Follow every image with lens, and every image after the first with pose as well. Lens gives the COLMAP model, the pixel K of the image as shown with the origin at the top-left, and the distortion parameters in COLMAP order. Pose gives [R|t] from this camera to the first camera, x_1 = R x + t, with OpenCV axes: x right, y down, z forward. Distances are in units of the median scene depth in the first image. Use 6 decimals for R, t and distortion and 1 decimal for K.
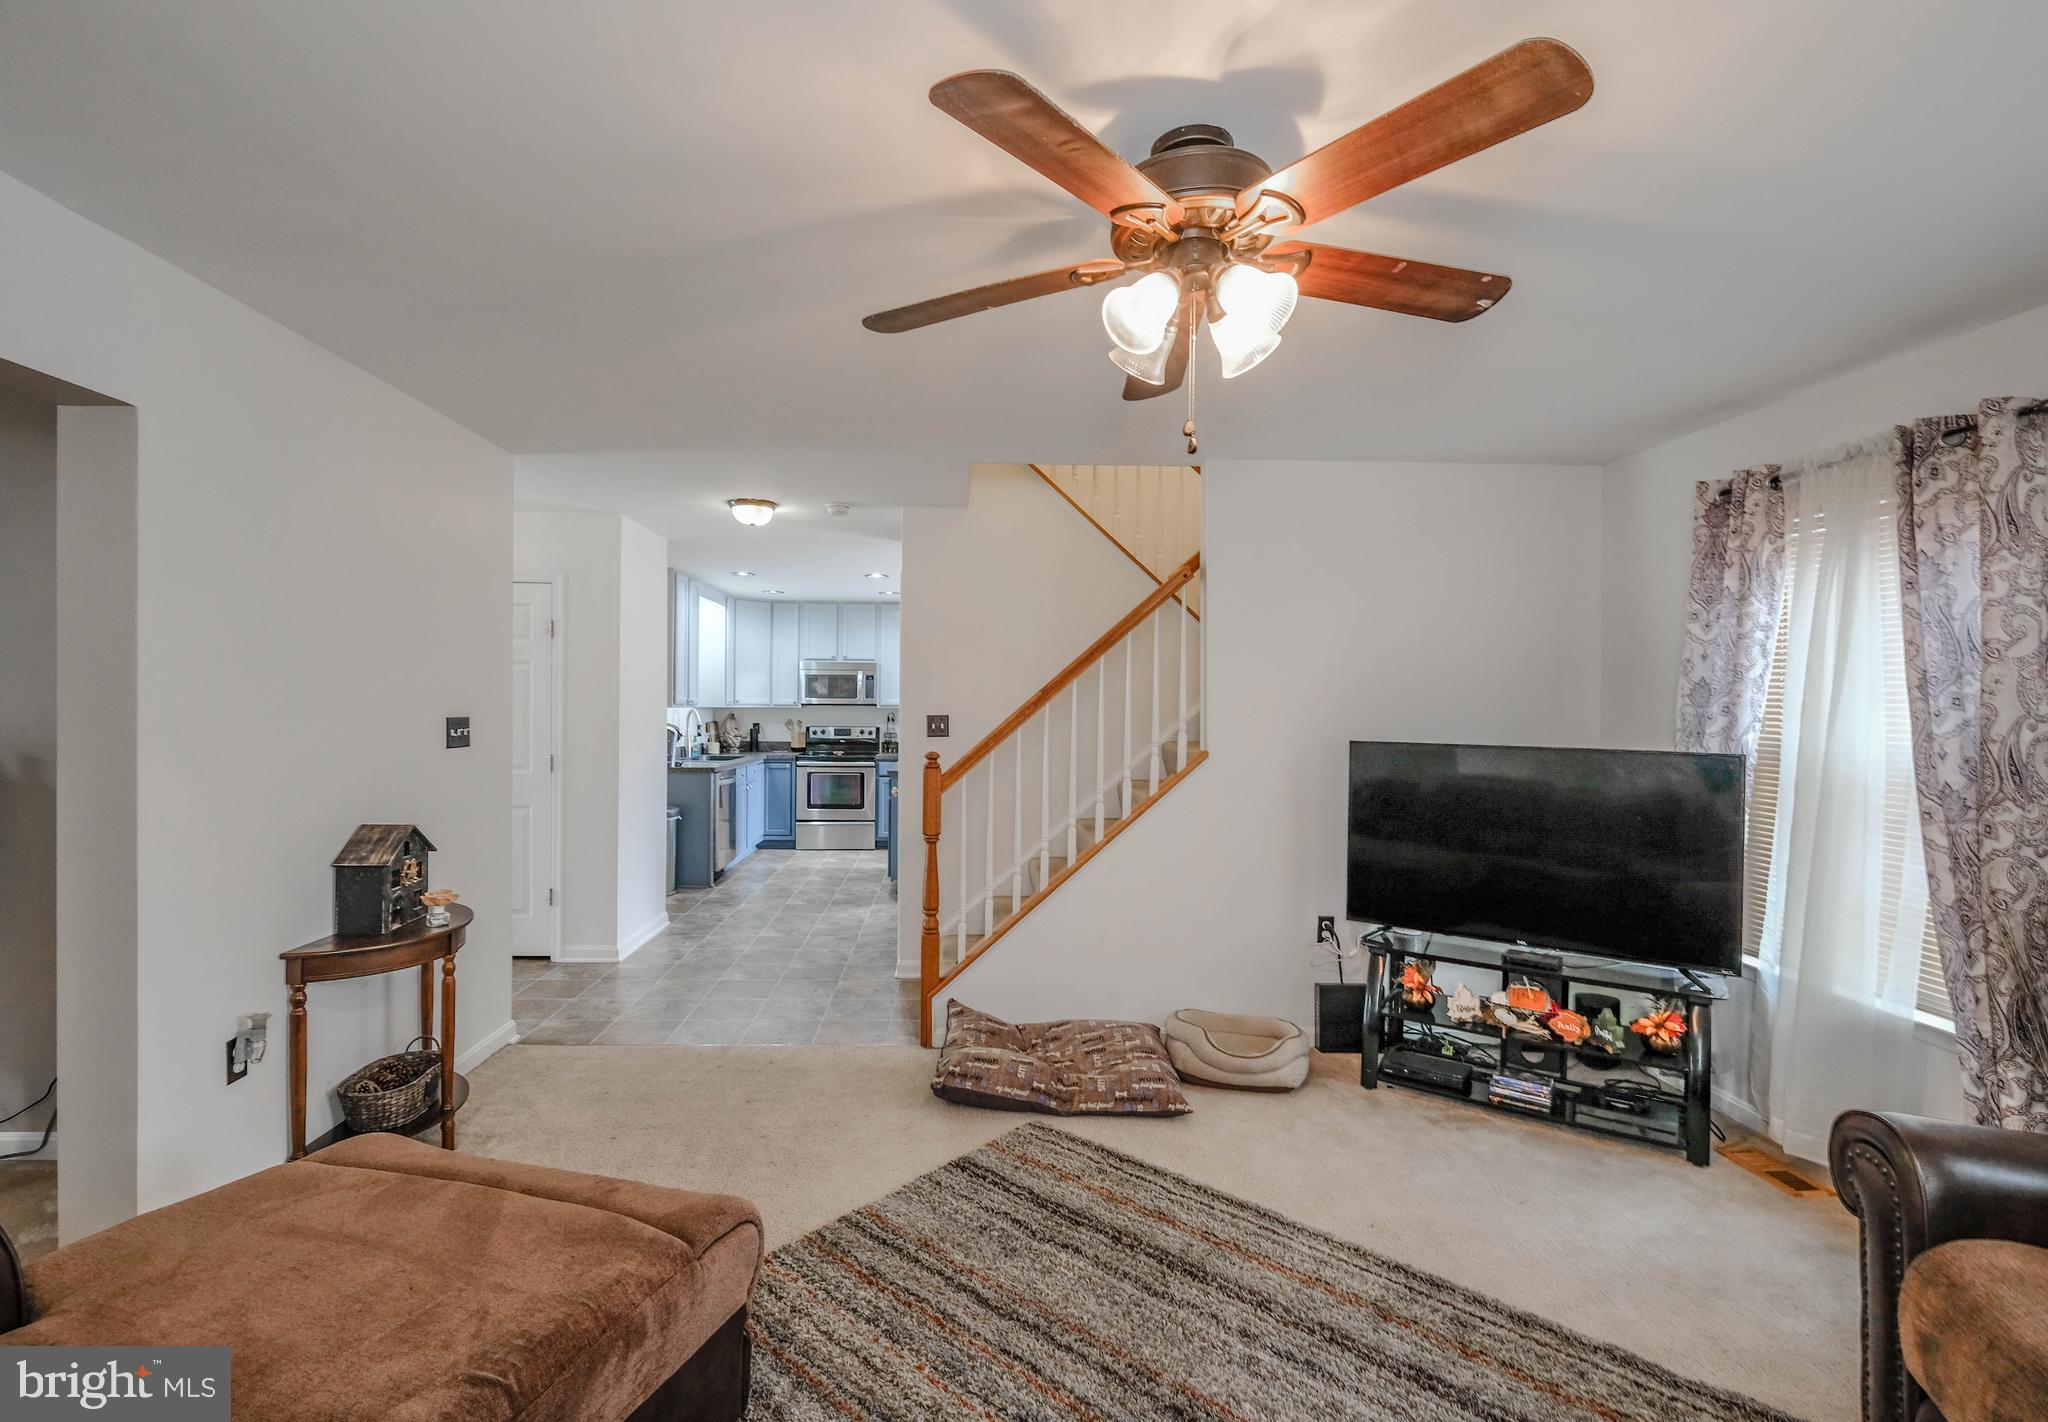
lens RADIAL K [[947.0, 0, 998.6], [0, 947.0, 716.3], [0, 0, 1]] dist [0.000968, 0.000153]
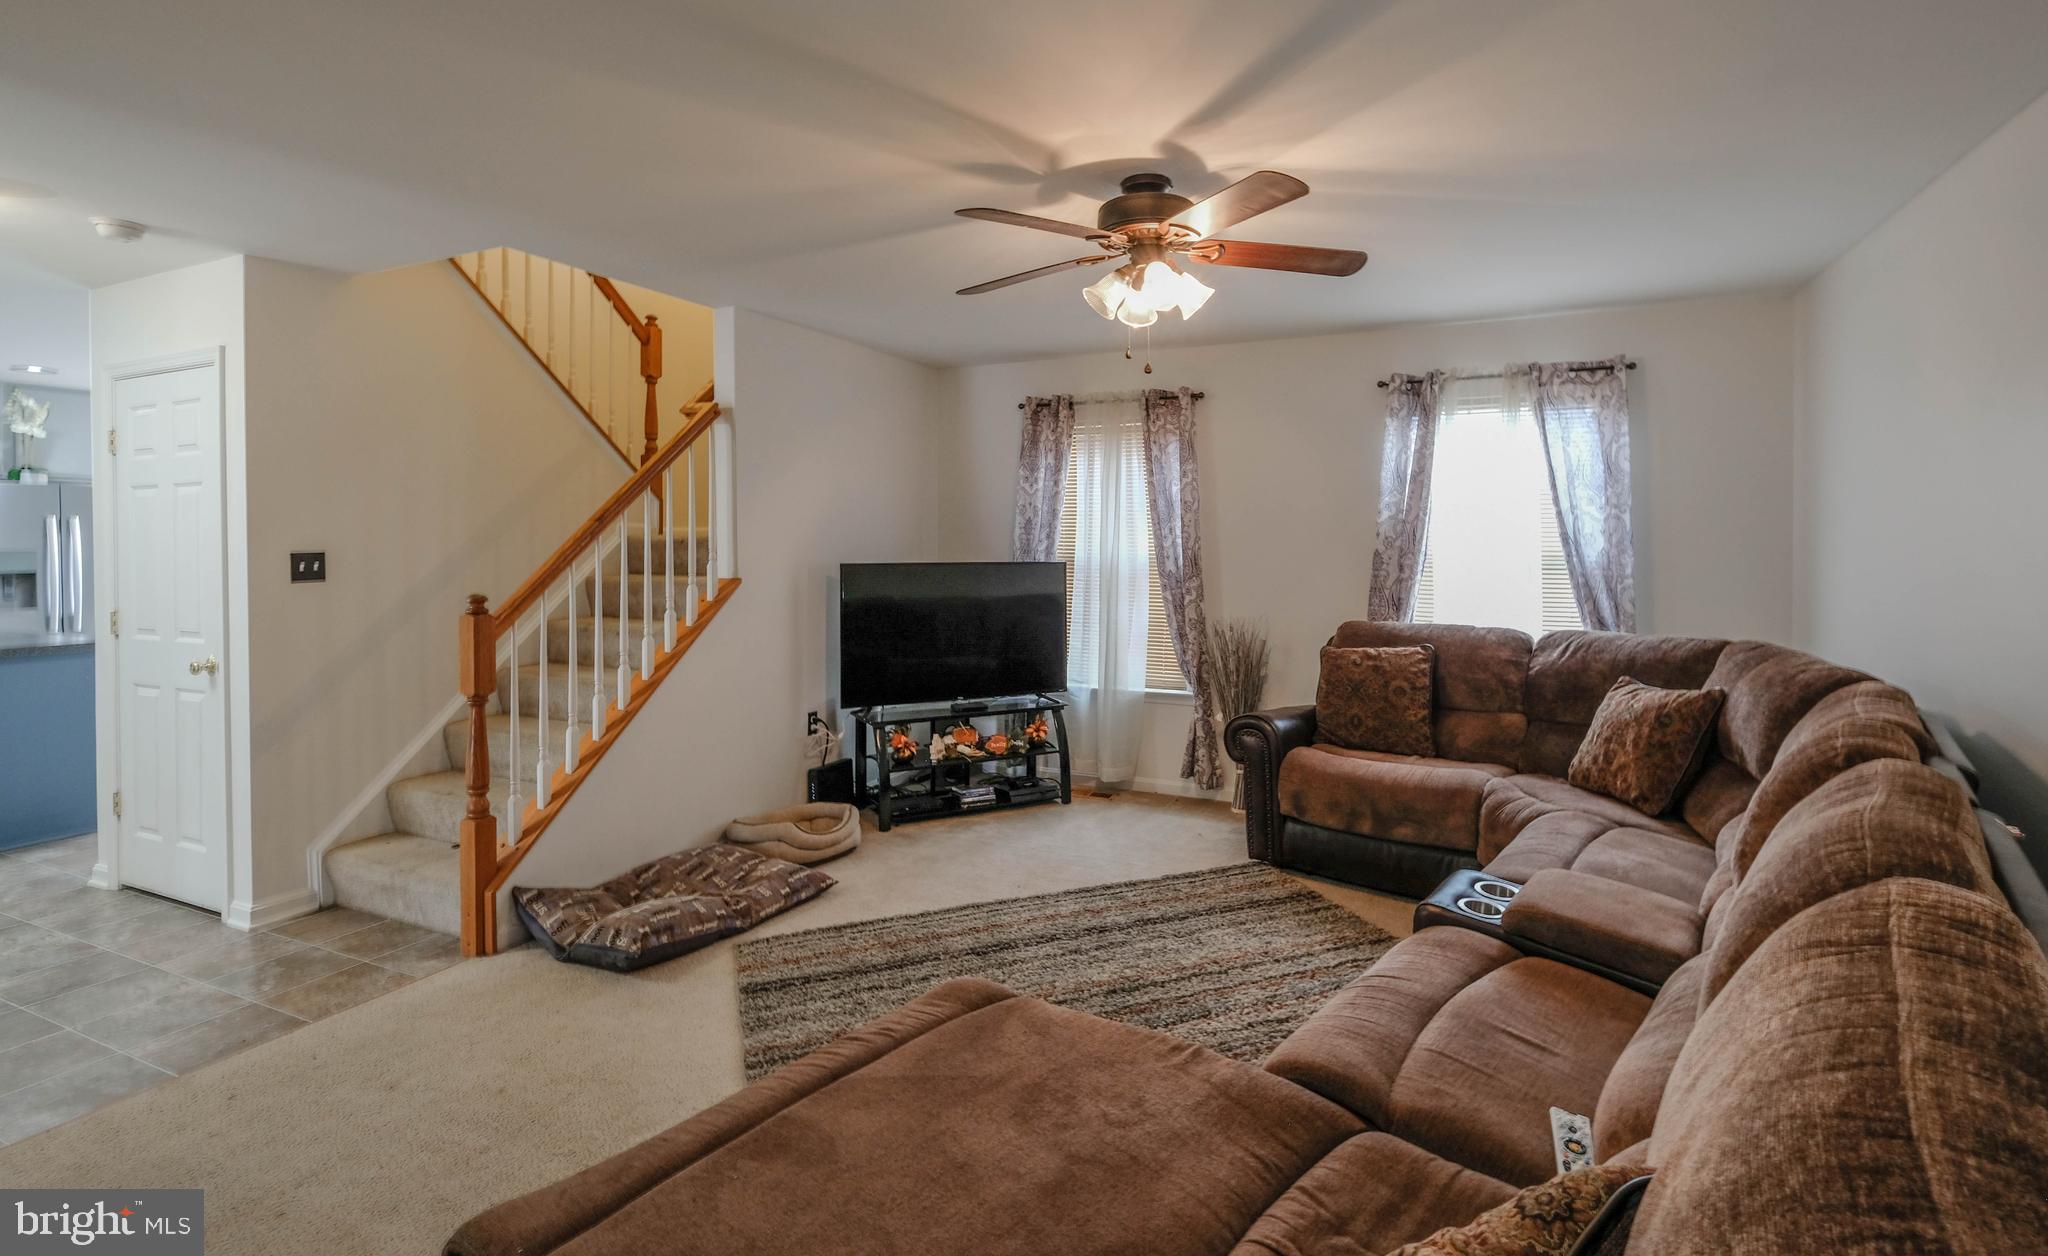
lens RADIAL K [[917.4, 0, 1097.7], [0, 917.4, 558.5], [0, 0, 1]] dist [0.000841, 0.000043]
pose [[0.433625, -0.027020, 0.900688, -0.662077], [0.017960, 0.999611, 0.021341, -0.000148], [-0.900914, 0.006922, 0.433942, 0.215577]]
